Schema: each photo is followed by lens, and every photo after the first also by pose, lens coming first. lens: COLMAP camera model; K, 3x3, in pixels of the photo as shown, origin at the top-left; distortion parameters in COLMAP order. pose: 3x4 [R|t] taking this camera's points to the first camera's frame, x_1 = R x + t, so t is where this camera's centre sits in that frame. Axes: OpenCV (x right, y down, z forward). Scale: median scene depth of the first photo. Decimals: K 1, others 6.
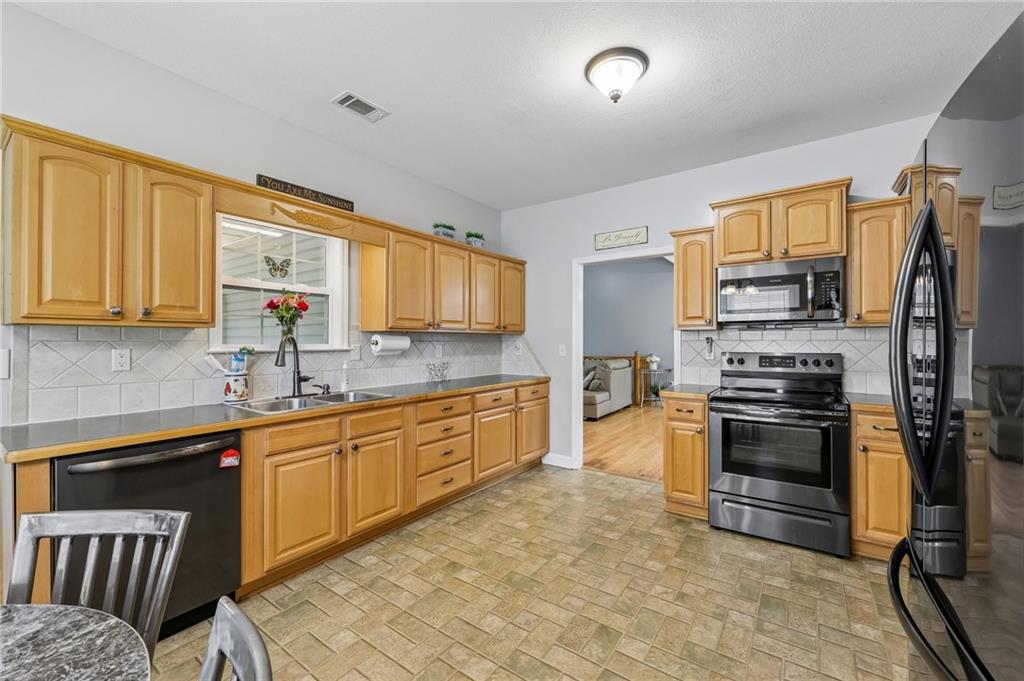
lens RADIAL K [[397.3, 0, 505.7], [0, 397.3, 343.1], [0, 0, 1]] dist [-0.025524, -0.000187]
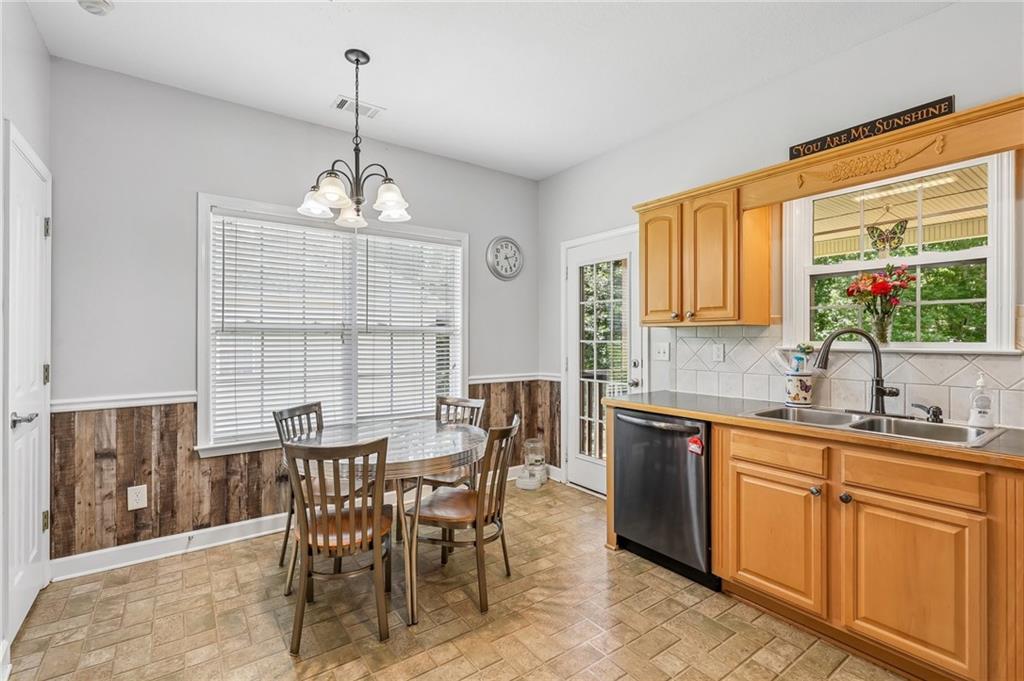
lens RADIAL K [[459.4, 0, 515.2], [0, 459.4, 338.3], [0, 0, 1]] dist [-0.000383, -0.000556]
pose [[-0.289319, 0.004186, -0.957224, 0.459235], [-0.002988, 0.999982, 0.005276, -0.006067], [0.957228, 0.004387, -0.289301, 0.611121]]
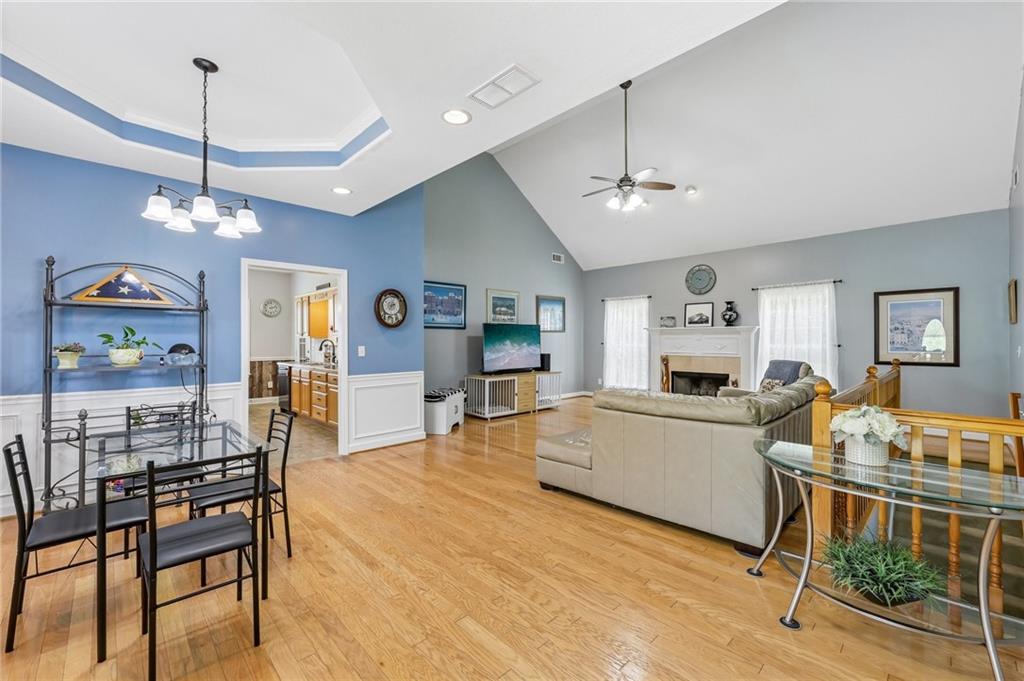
lens RADIAL K [[422.2, 0, 509.1], [0, 422.2, 341.5], [0, 0, 1]] dist [-0.003063, 0.001003]
pose [[-0.182093, 0.005016, -0.983269, 1.907448], [-0.002671, 0.999981, 0.005596, -0.025720], [0.983278, 0.003646, -0.182076, 2.582051]]
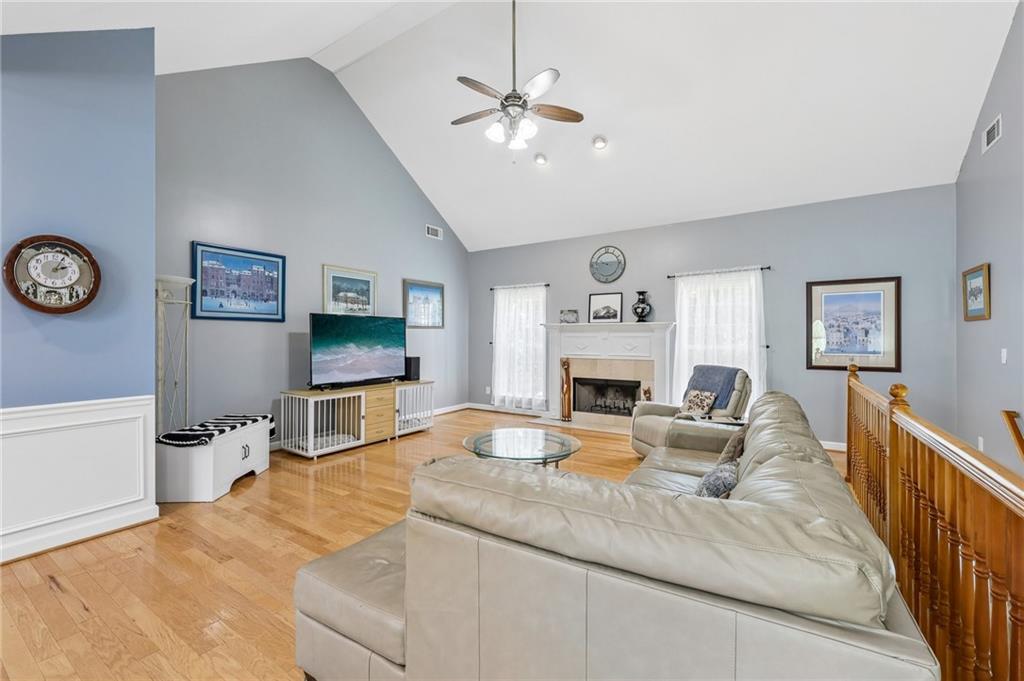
lens RADIAL K [[422.2, 0, 509.7], [0, 422.2, 339.7], [0, 0, 1]] dist [-0.003063, 0.001003]
pose [[0.048728, 0.005100, -0.998799, 1.152939], [-0.005933, 0.999971, 0.004817, -0.027290], [0.998794, 0.005691, 0.048757, 2.688283]]
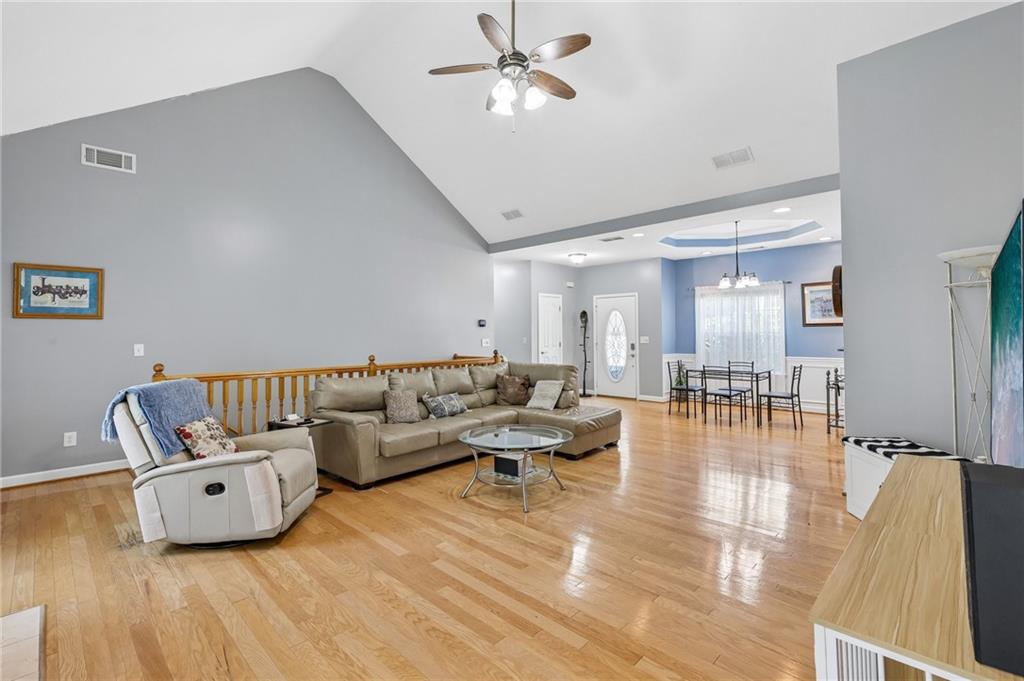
lens RADIAL K [[459.4, 0, 518.8], [0, 459.4, 324.2], [0, 0, 1]] dist [-0.000383, -0.000556]
pose [[0.138058, 0.019953, 0.990223, -1.449590], [0.009296, 0.999727, -0.021441, -0.028273], [-0.990381, 0.012165, 0.137834, 2.580263]]
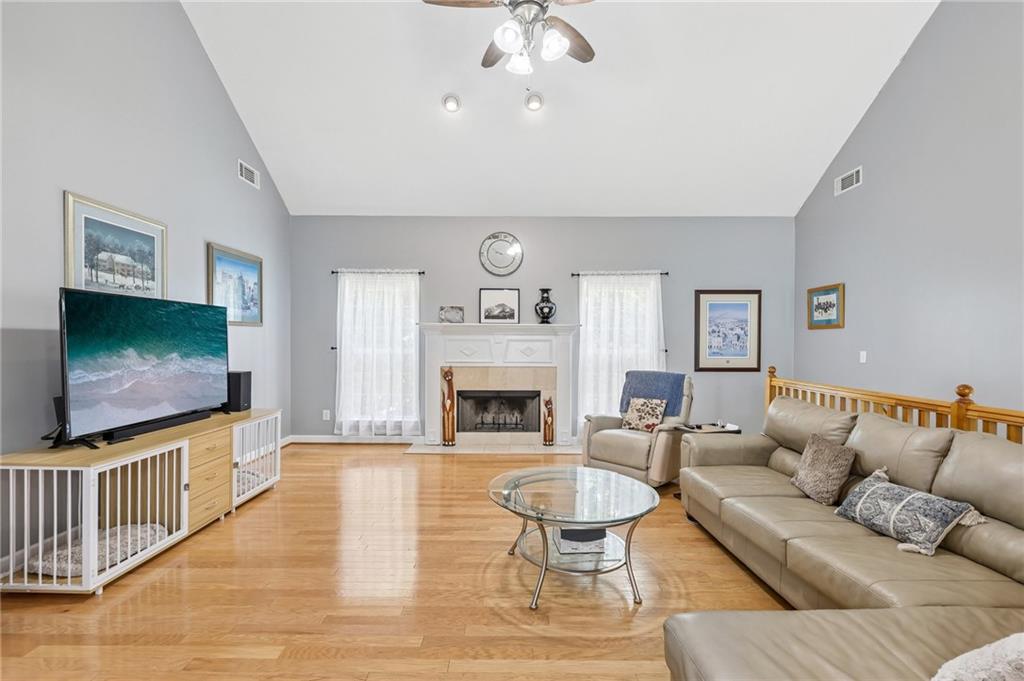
lens RADIAL K [[459.4, 0, 512.2], [0, 459.4, 349.6], [0, 0, 1]] dist [-0.000383, -0.000556]
pose [[0.588581, 0.016890, -0.808262, 0.614703], [-0.008697, 0.999856, 0.014561, -0.023626], [0.808391, -0.001541, 0.588644, 2.130893]]
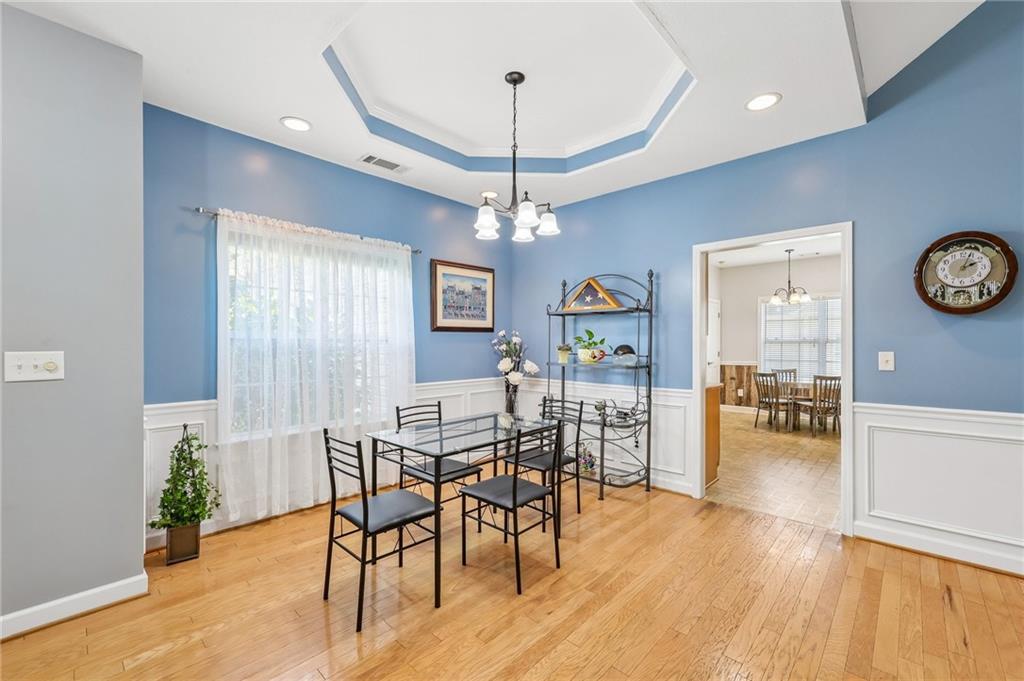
lens RADIAL K [[422.2, 0, 507.1], [0, 422.2, 343.8], [0, 0, 1]] dist [-0.003063, 0.001003]
pose [[-0.991663, 0.001279, 0.128853, 1.007561], [0.001678, 0.999994, 0.002990, -0.016984], [-0.128849, 0.003181, -0.991659, 2.726740]]
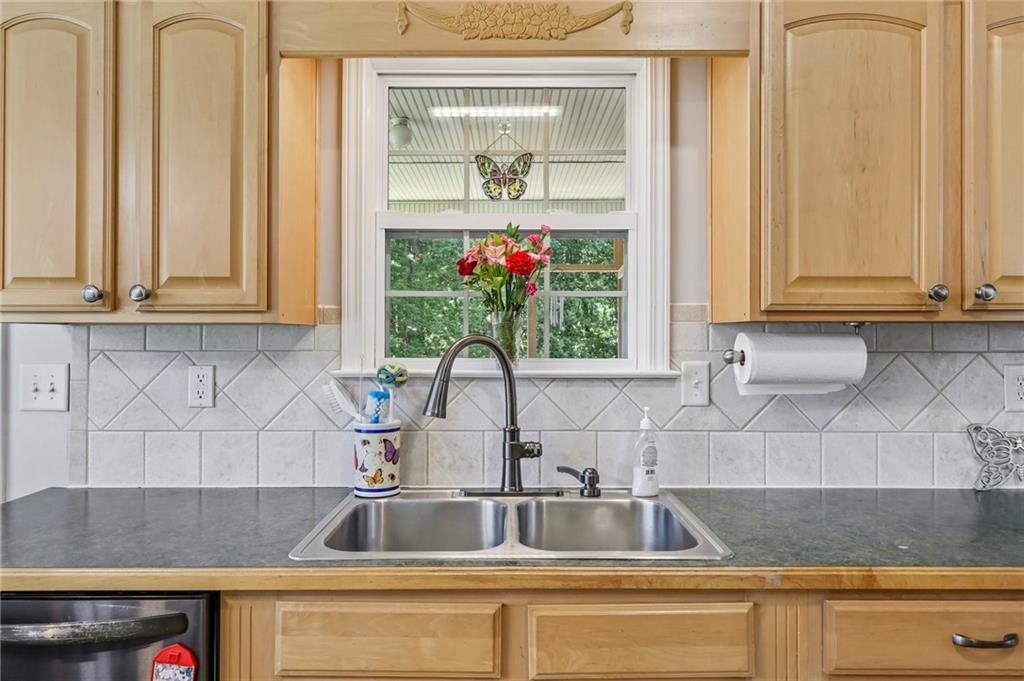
lens RADIAL K [[687.4, 0, 512.4], [0, 687.4, 332.3], [0, 0, 1]] dist [0.005444, 0.003827]
pose [[0.597697, -0.007405, -0.801688, 0.020192], [-0.005363, 0.999898, -0.013234, -0.015865], [0.801704, 0.012209, 0.597597, 0.591380]]
